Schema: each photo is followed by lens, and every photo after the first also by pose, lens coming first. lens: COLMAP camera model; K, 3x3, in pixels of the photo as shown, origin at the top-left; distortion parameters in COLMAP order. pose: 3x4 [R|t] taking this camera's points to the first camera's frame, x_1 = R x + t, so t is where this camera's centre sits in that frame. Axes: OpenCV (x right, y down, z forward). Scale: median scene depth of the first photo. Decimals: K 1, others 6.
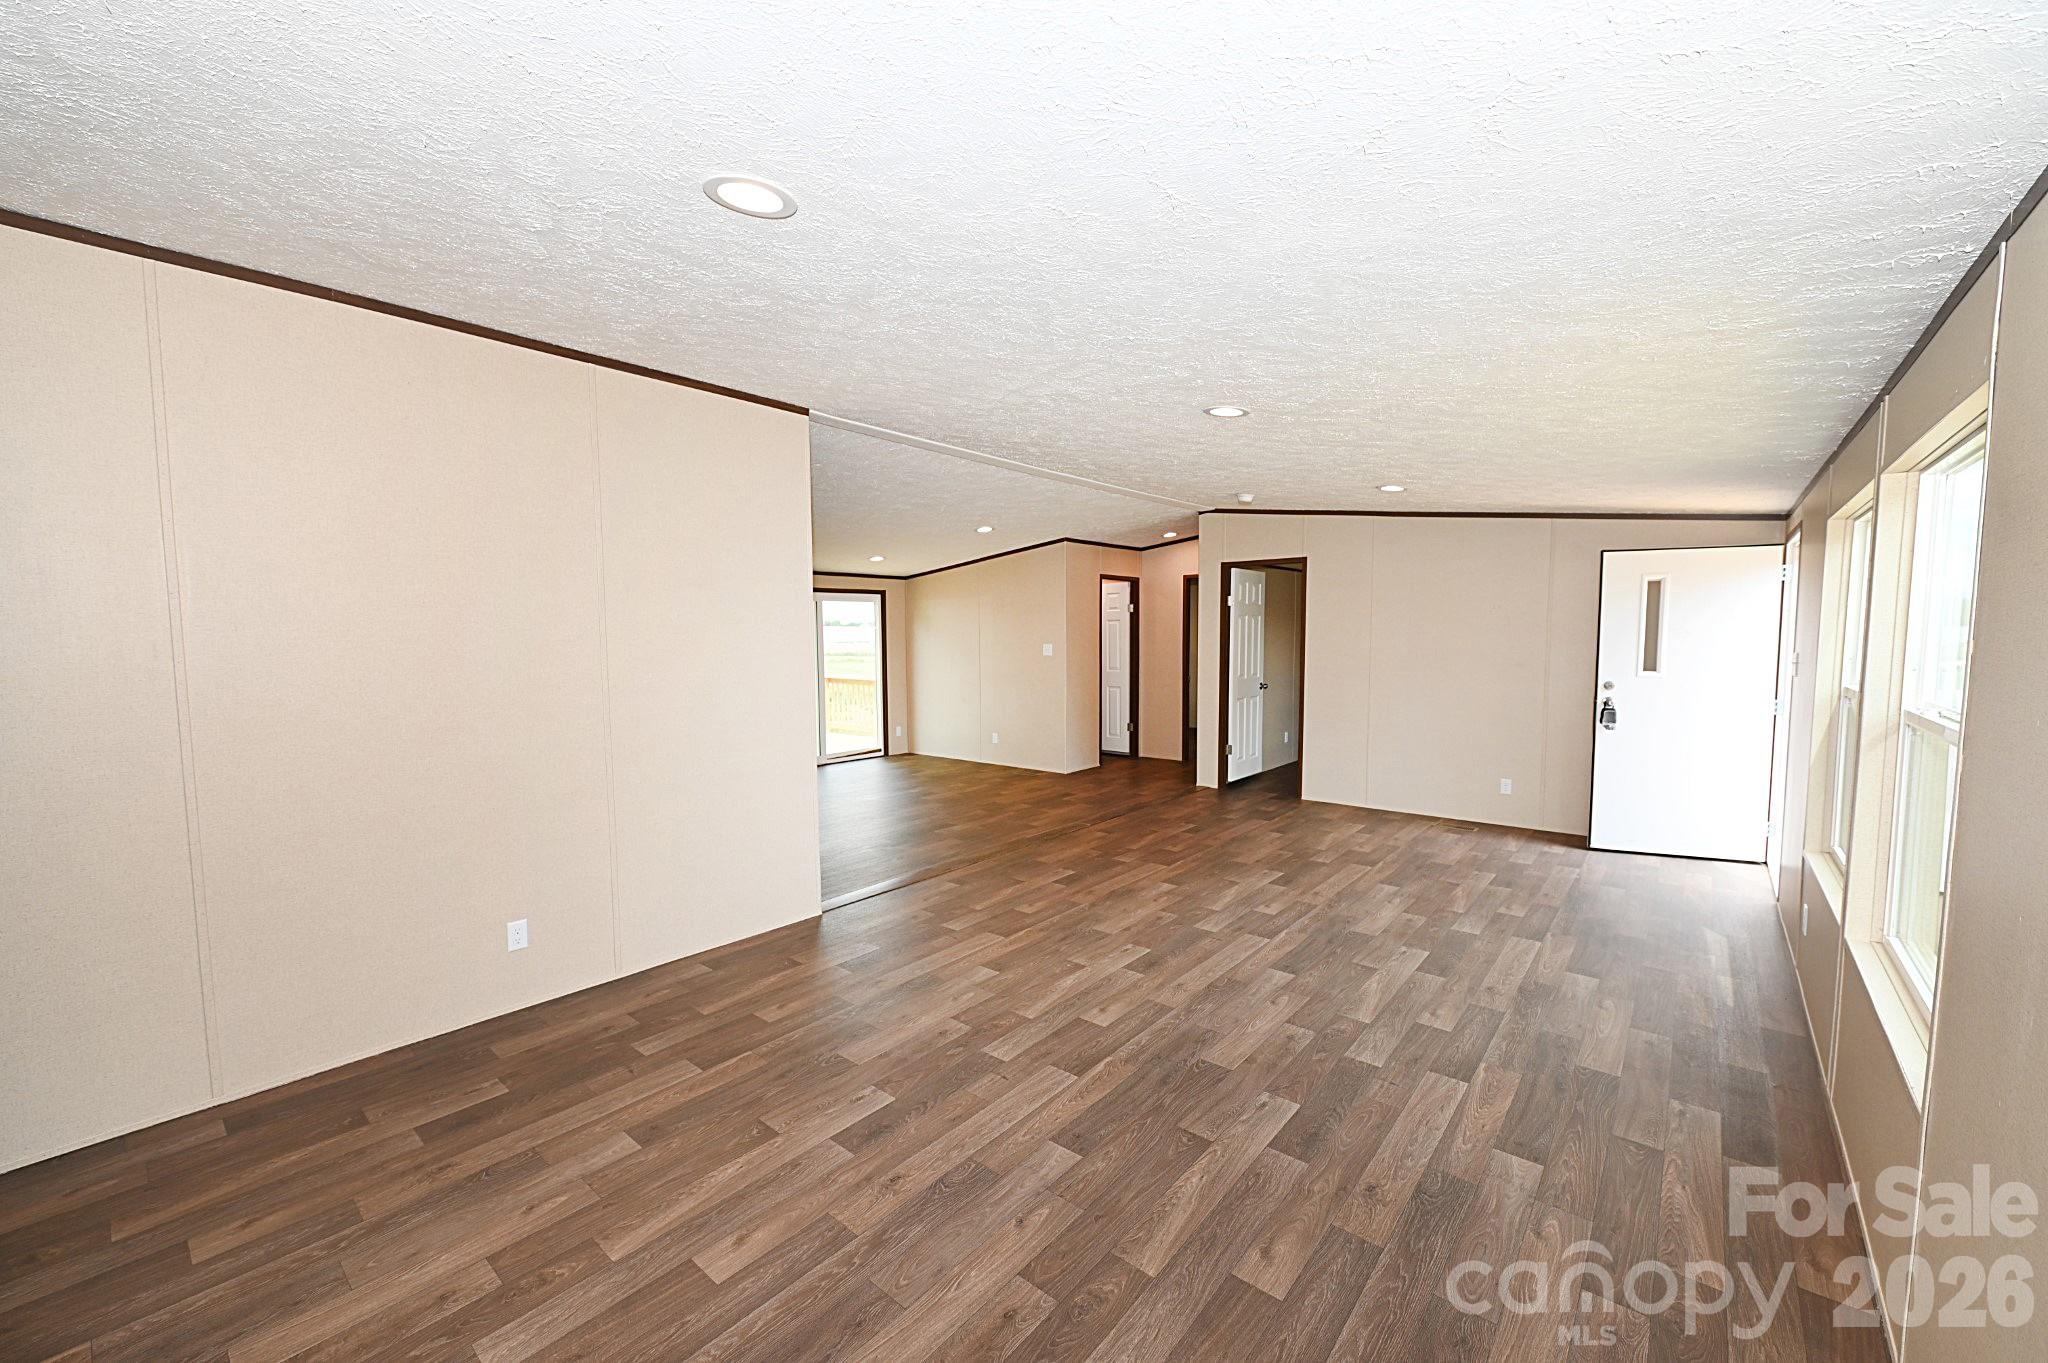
lens RADIAL K [[806.4, 0, 1010.2], [0, 806.4, 670.8], [0, 0, 1]] dist [-0.006808, -0.001451]
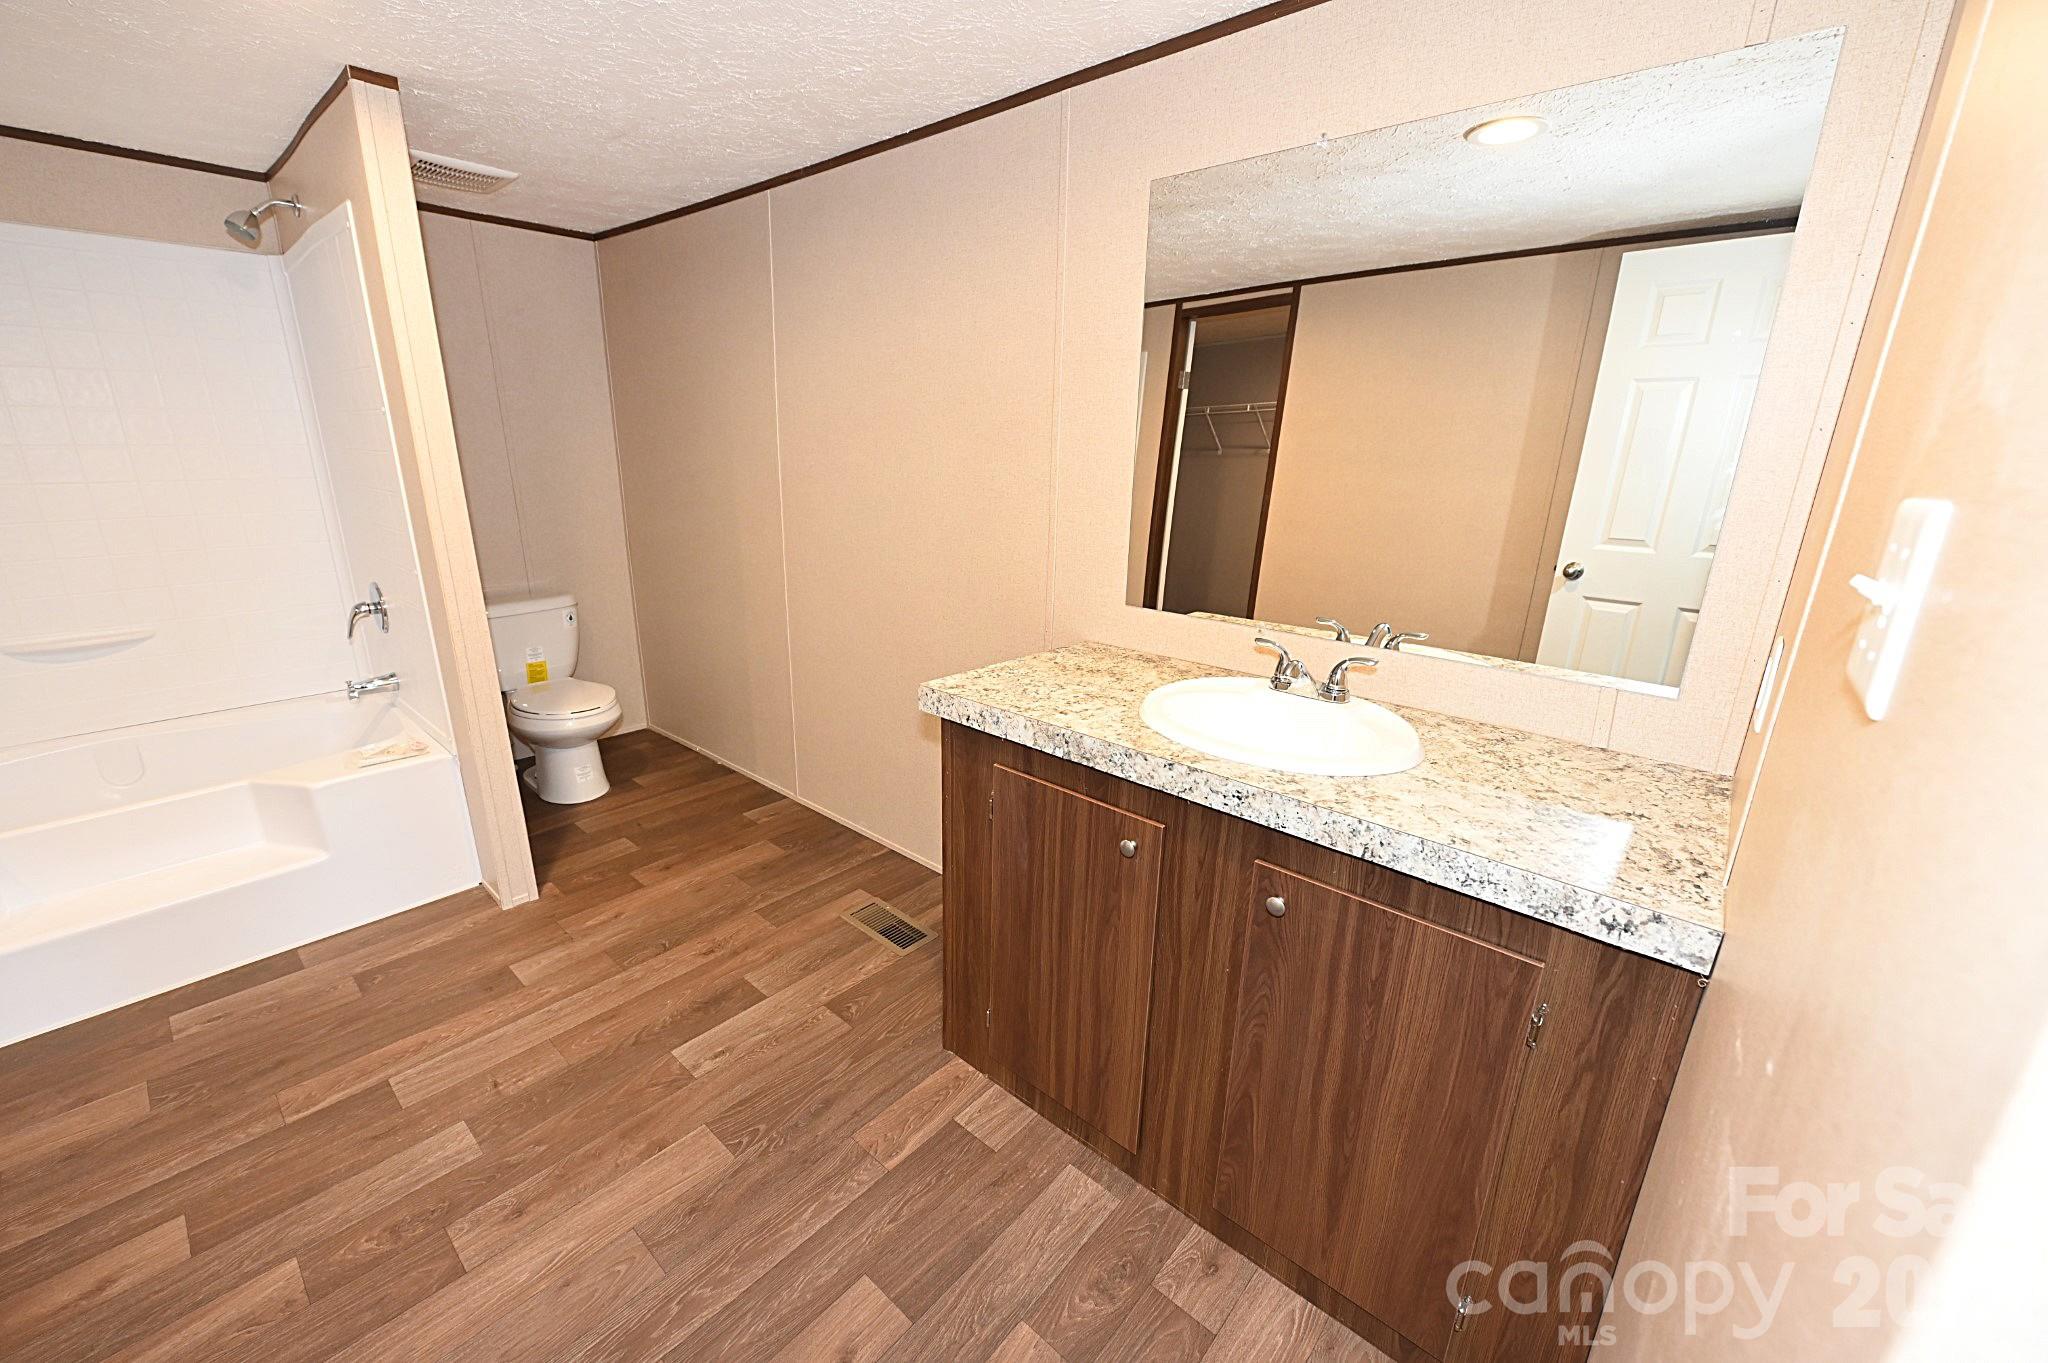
lens RADIAL K [[806.4, 0, 1014.6], [0, 806.4, 680.7], [0, 0, 1]] dist [-0.006808, -0.001451]
pose [[-0.999971, -0.003526, 0.006687, -0.520281], [-0.001138, 0.944692, 0.327956, -0.036754], [-0.007473, 0.327939, -0.944669, 1.784812]]
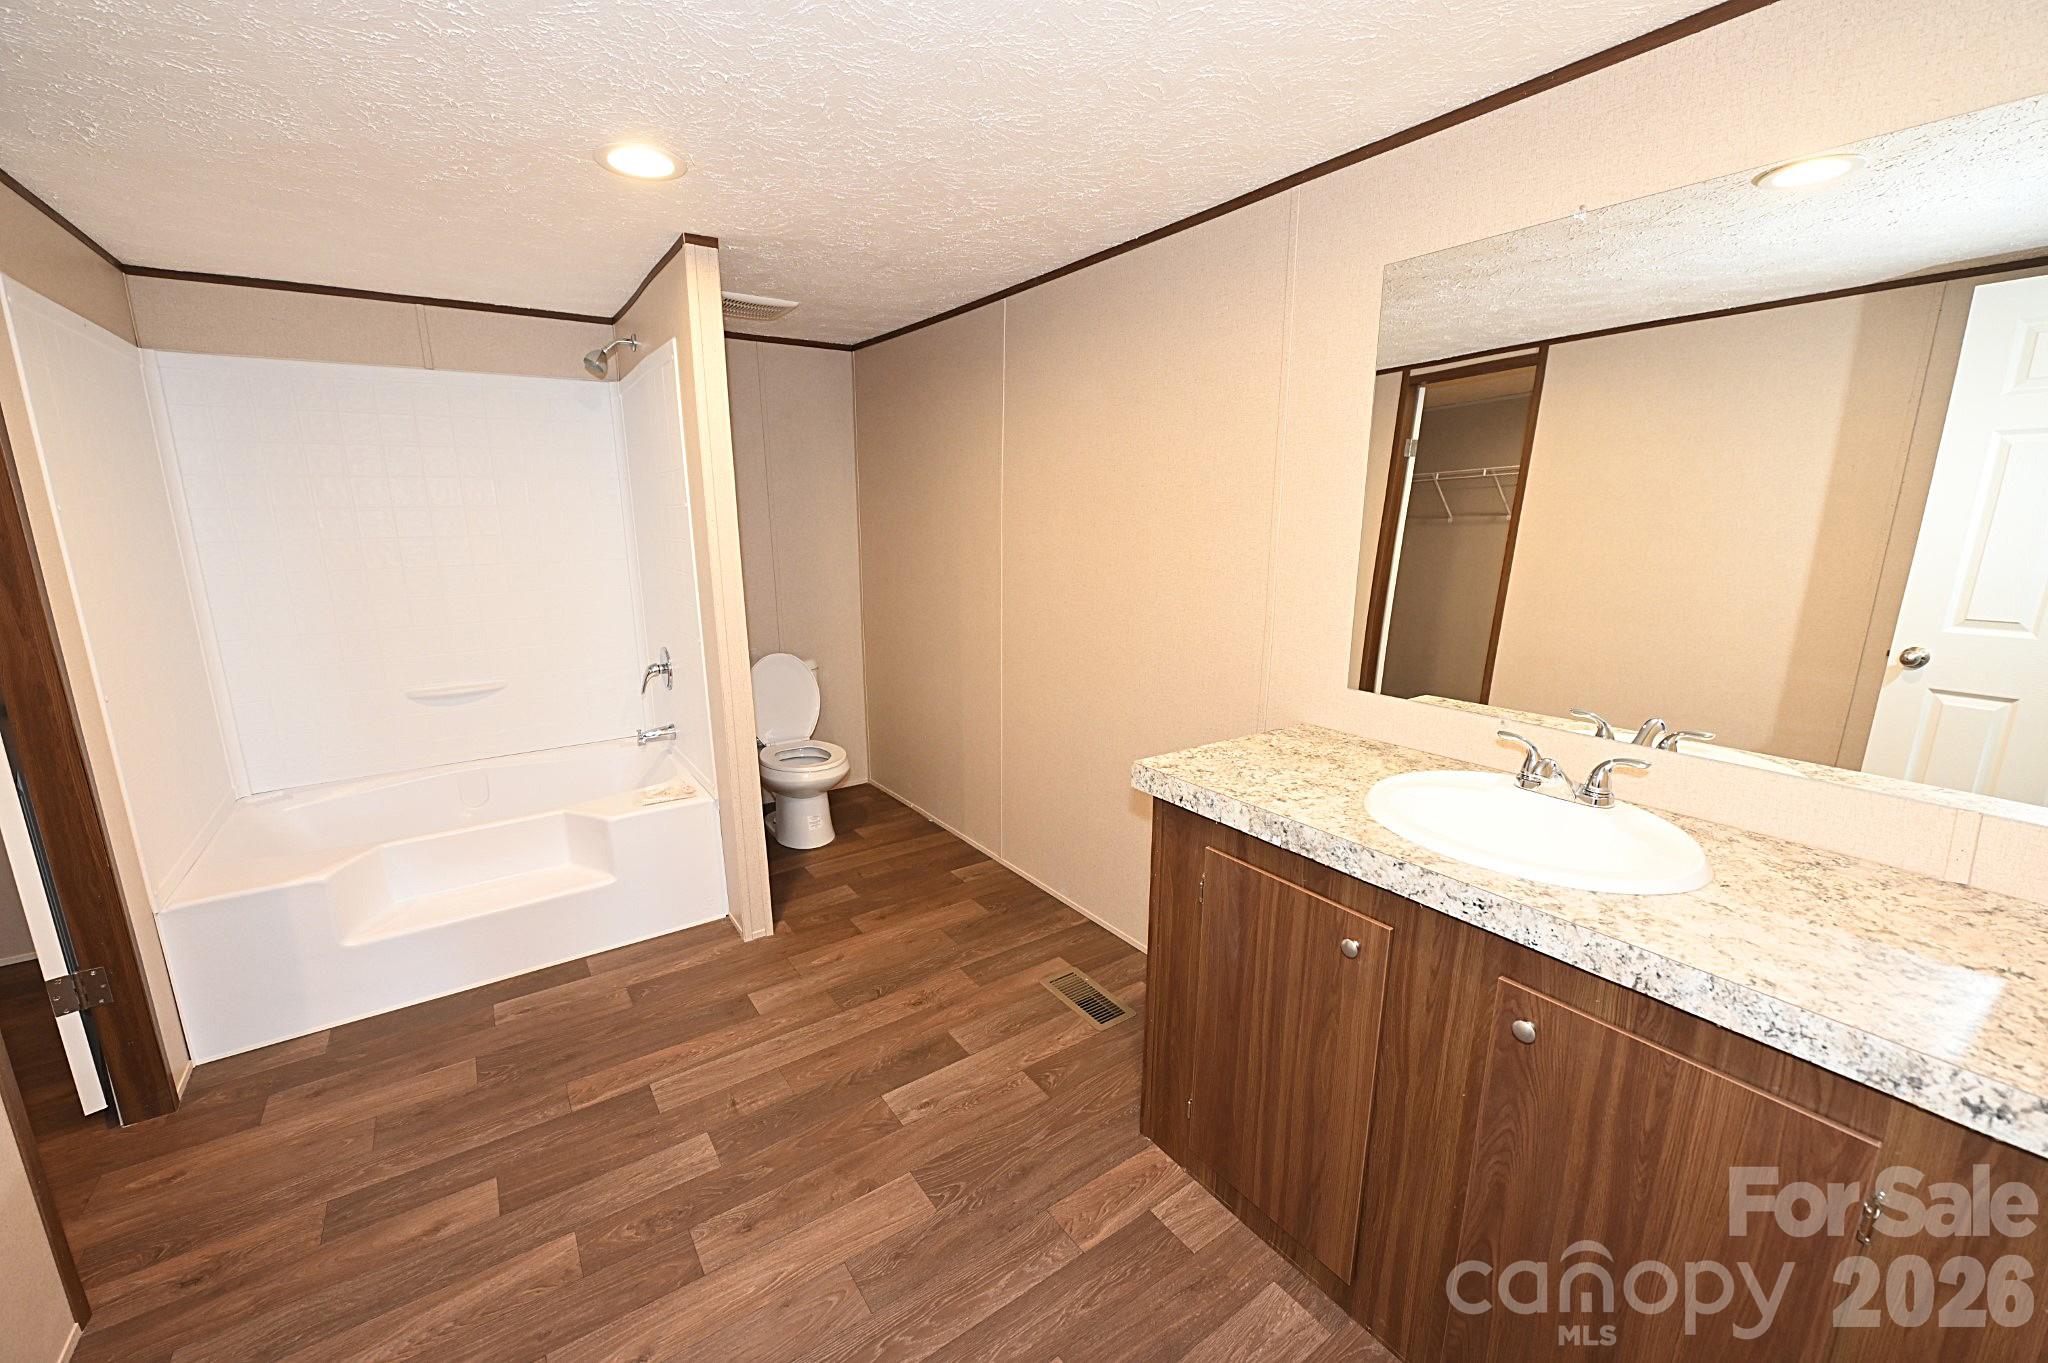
lens RADIAL K [[806.4, 0, 1018.3], [0, 806.4, 687.2], [0, 0, 1]] dist [-0.006808, -0.001451]
pose [[-0.969412, -0.032952, 0.243218, -0.505594], [0.031058, 0.966511, 0.254739, -0.054339], [-0.243467, 0.254501, -0.935924, 1.803257]]
